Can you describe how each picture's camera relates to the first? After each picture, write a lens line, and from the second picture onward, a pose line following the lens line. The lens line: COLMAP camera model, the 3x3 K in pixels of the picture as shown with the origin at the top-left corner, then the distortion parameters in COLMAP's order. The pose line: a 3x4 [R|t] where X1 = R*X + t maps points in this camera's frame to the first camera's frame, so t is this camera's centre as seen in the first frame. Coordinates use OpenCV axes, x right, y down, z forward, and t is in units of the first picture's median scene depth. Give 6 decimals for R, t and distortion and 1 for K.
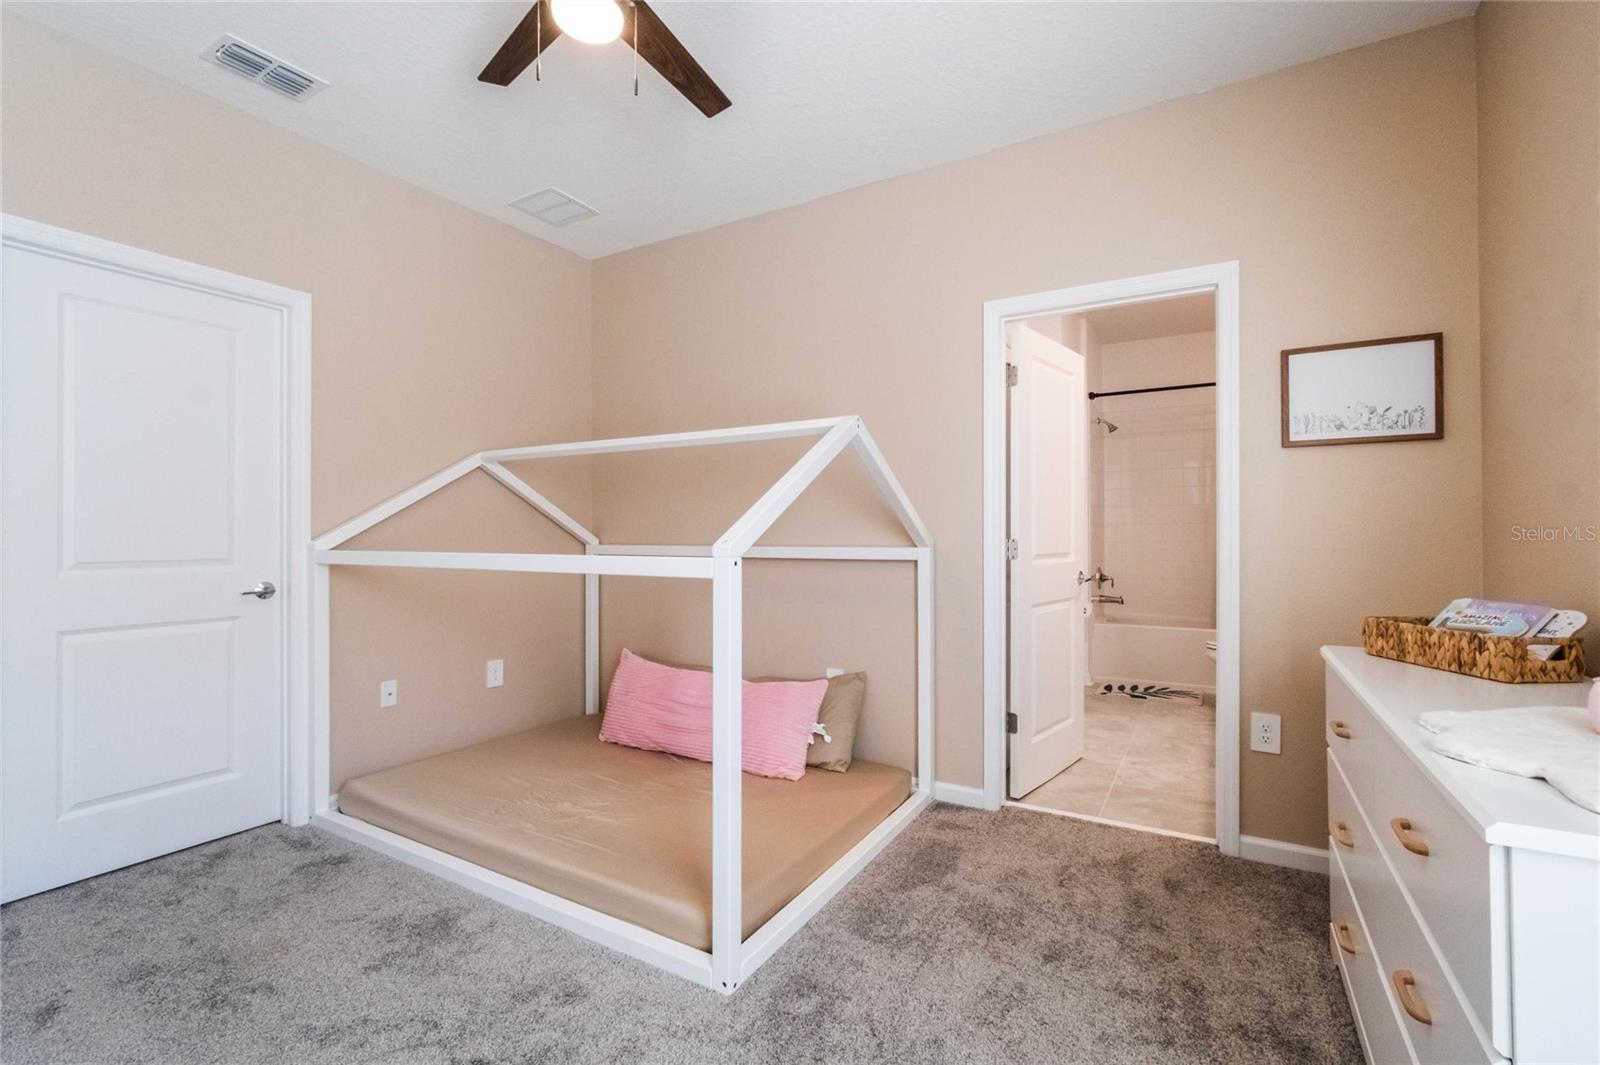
lens RADIAL K [[703.8, 0, 800.0], [0, 703.8, 534.4], [0, 0, 1]] dist [-0.007702, 0.000973]
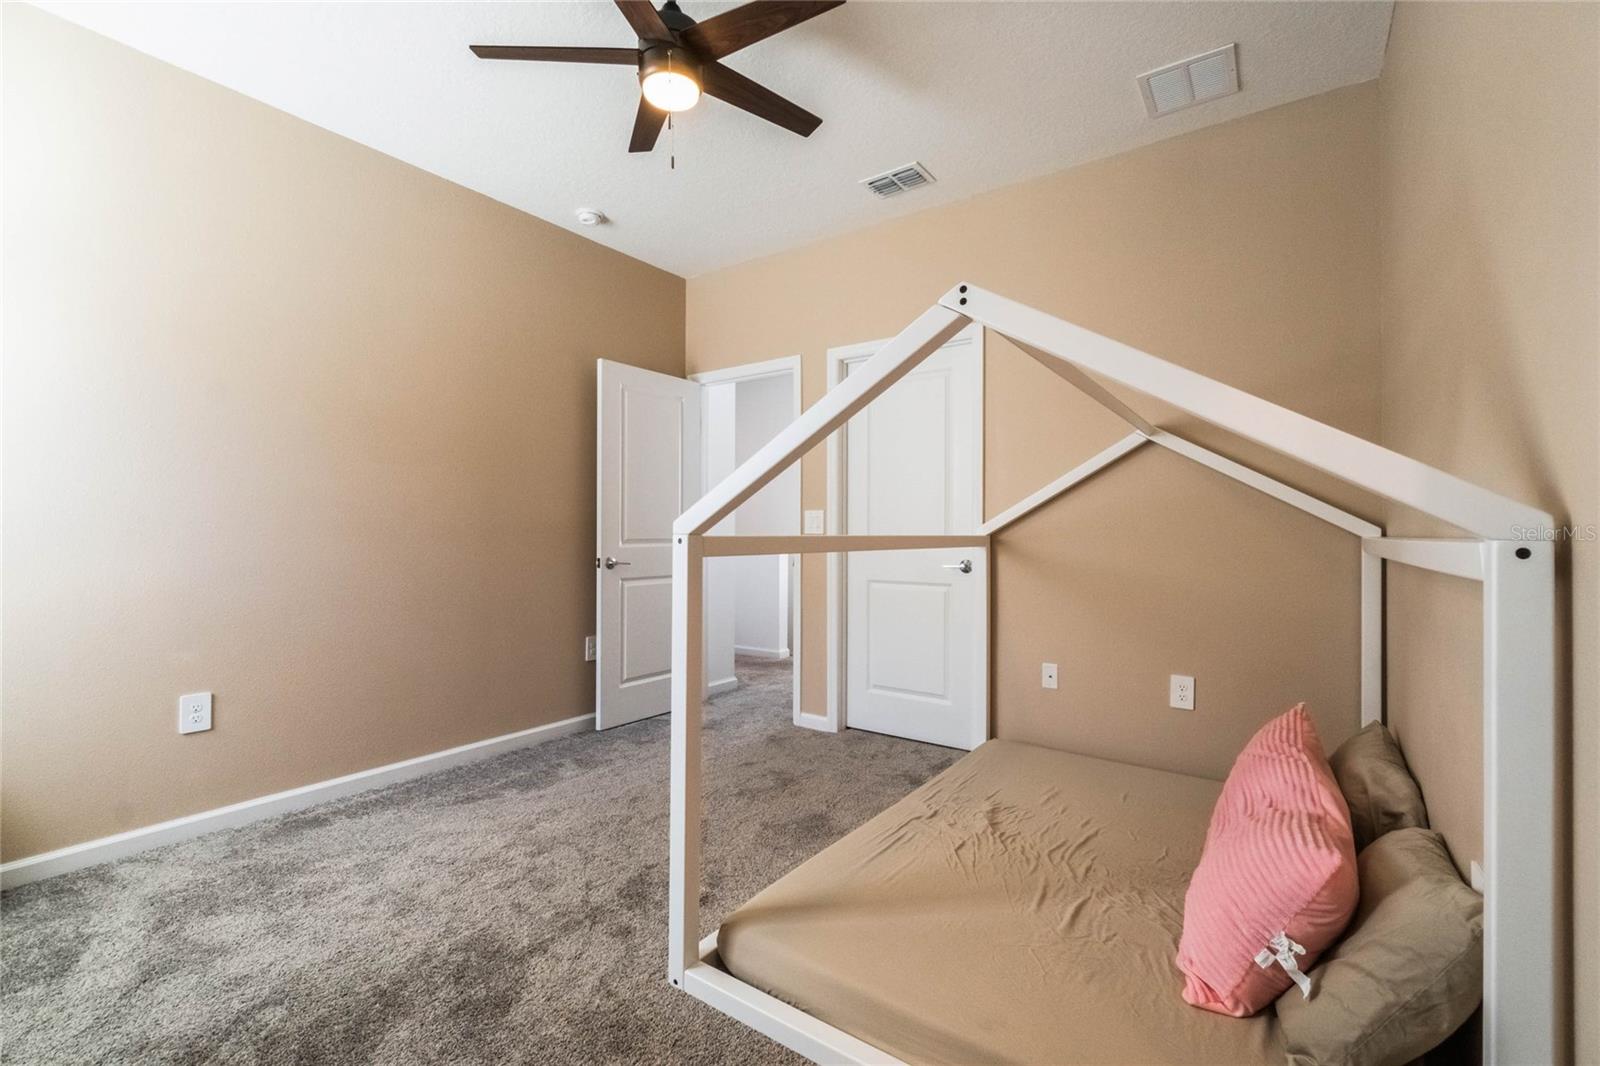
lens RADIAL K [[703.8, 0, 791.5], [0, 703.8, 531.8], [0, 0, 1]] dist [-0.007702, 0.000973]
pose [[-0.096574, 0.000736, -0.995326, 0.367835], [-0.006711, 0.999977, 0.001391, 0.012190], [0.995303, 0.006814, -0.096567, 0.549660]]
